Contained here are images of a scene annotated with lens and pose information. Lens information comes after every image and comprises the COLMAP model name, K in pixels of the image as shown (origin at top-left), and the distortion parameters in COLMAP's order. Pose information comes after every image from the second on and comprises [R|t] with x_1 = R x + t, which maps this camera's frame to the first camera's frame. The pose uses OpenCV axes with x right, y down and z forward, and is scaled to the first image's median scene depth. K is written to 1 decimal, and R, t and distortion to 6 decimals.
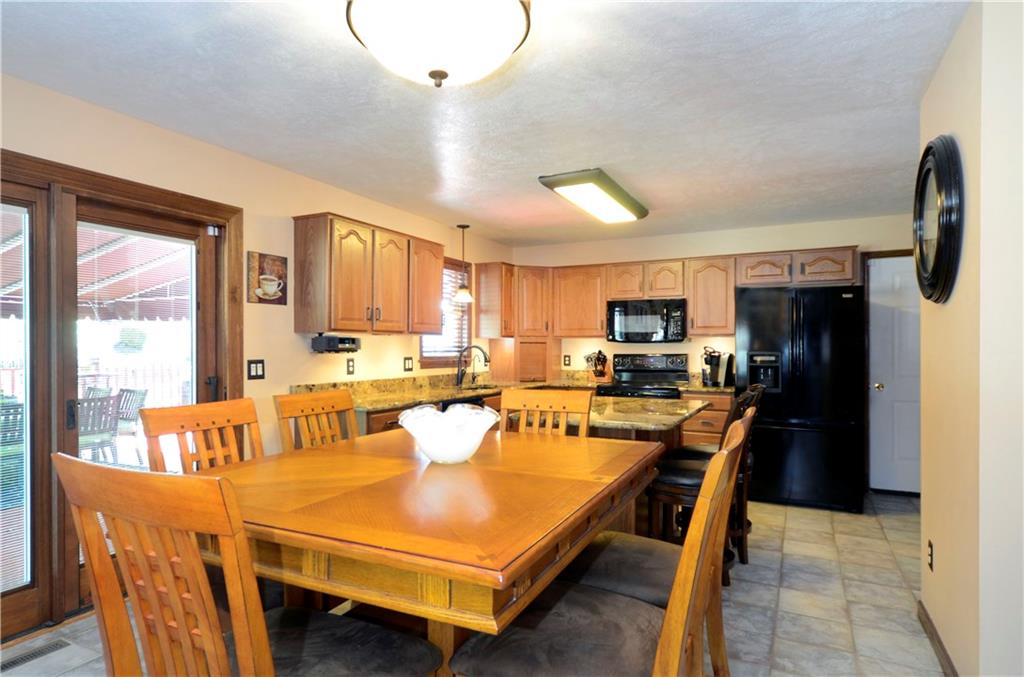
lens RADIAL K [[553.9, 0, 501.9], [0, 553.9, 345.4], [0, 0, 1]] dist [-0.018246, 0.002285]
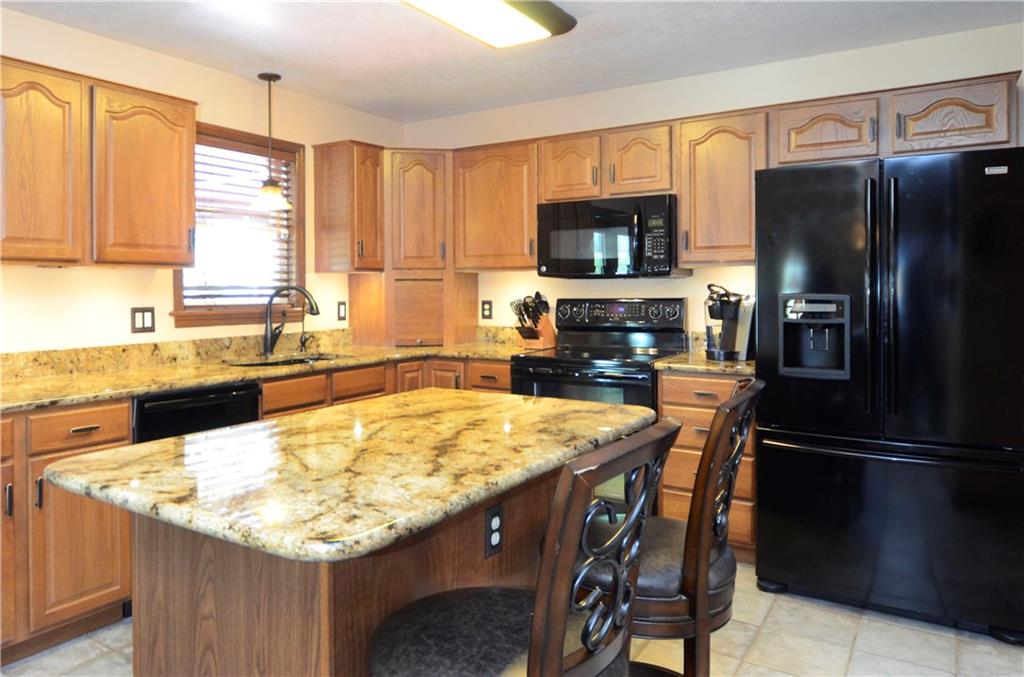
lens RADIAL K [[705.3, 0, 445.8], [0, 705.3, 292.7], [0, 0, 1]] dist [-0.024657, -0.000885]
pose [[0.993185, -0.006196, -0.116381, 0.184335], [0.007475, 0.999916, 0.010555, 0.001204], [0.116306, -0.011353, 0.993149, 0.286795]]
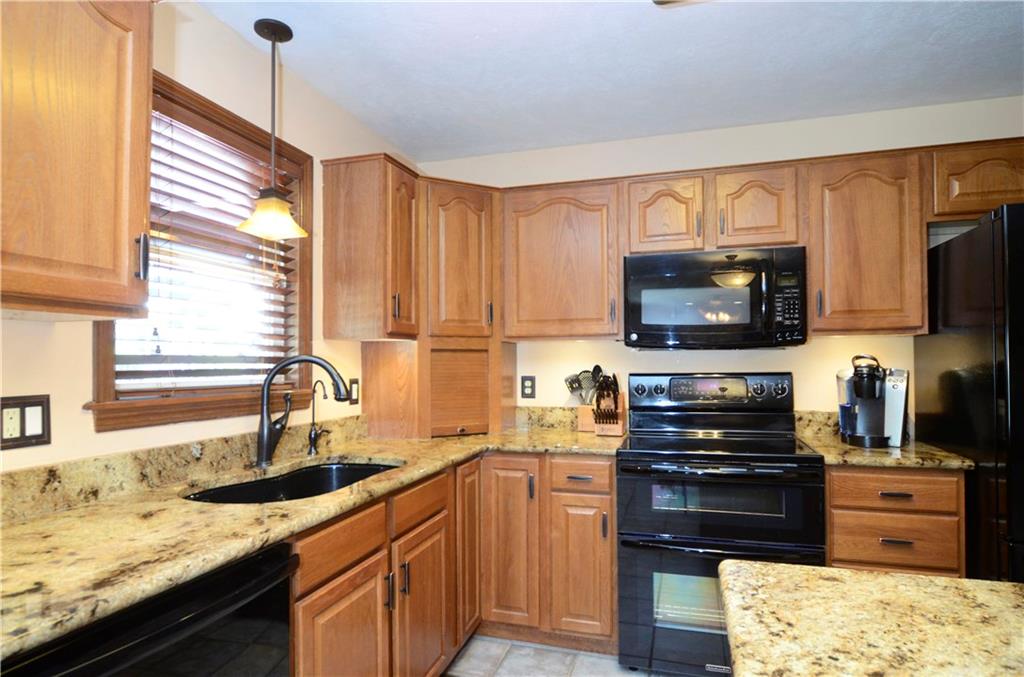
lens RADIAL K [[553.9, 0, 517.6], [0, 553.9, 353.2], [0, 0, 1]] dist [-0.018246, 0.002285]
pose [[0.982473, -0.003094, 0.186381, 0.018881], [0.005757, 0.999889, -0.013750, 0.004437], [-0.186318, 0.014582, 0.982381, 0.588721]]
